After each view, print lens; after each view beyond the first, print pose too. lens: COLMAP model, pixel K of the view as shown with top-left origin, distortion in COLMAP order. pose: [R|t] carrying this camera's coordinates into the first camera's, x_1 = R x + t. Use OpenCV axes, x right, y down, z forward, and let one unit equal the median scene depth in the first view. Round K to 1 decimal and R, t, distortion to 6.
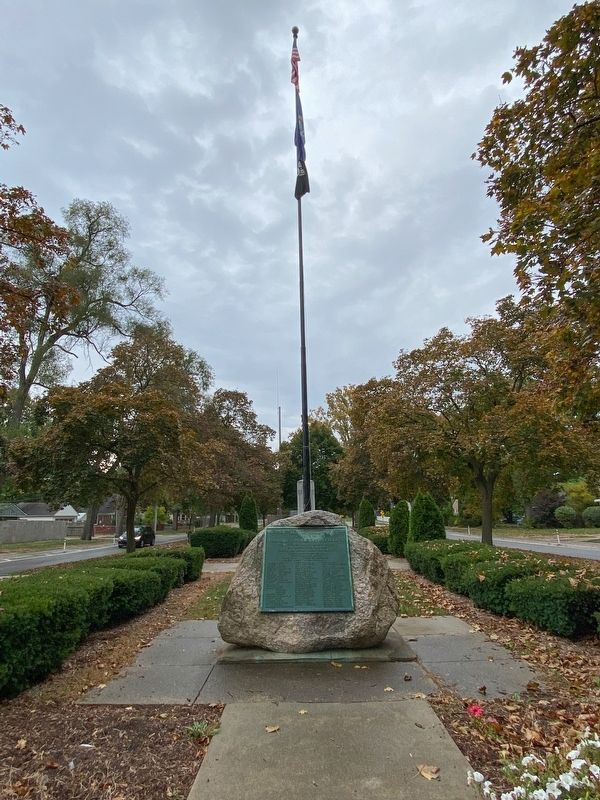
lens RADIAL K [[443.1, 0, 300.0], [0, 443.1, 400.0], [0, 0, 1]] dist [0.018716, -0.000354]
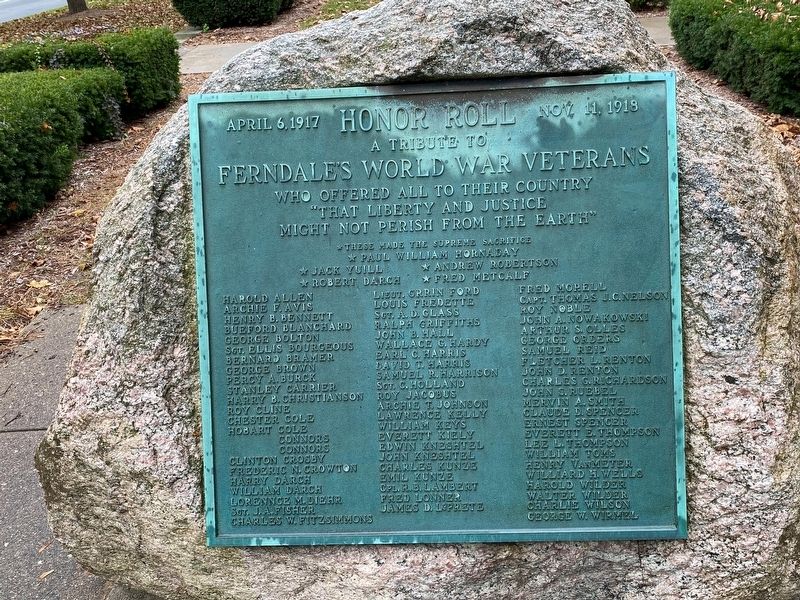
lens RADIAL K [[742.2, 0, 400.0], [0, 742.2, 300.0], [0, 0, 1]] dist [0.005262, 0.003192]
pose [[0.998824, -0.028844, -0.038972, 0.006610], [0.047635, 0.733561, 0.677952, 0.089202], [0.009033, -0.679011, 0.734073, 0.425587]]
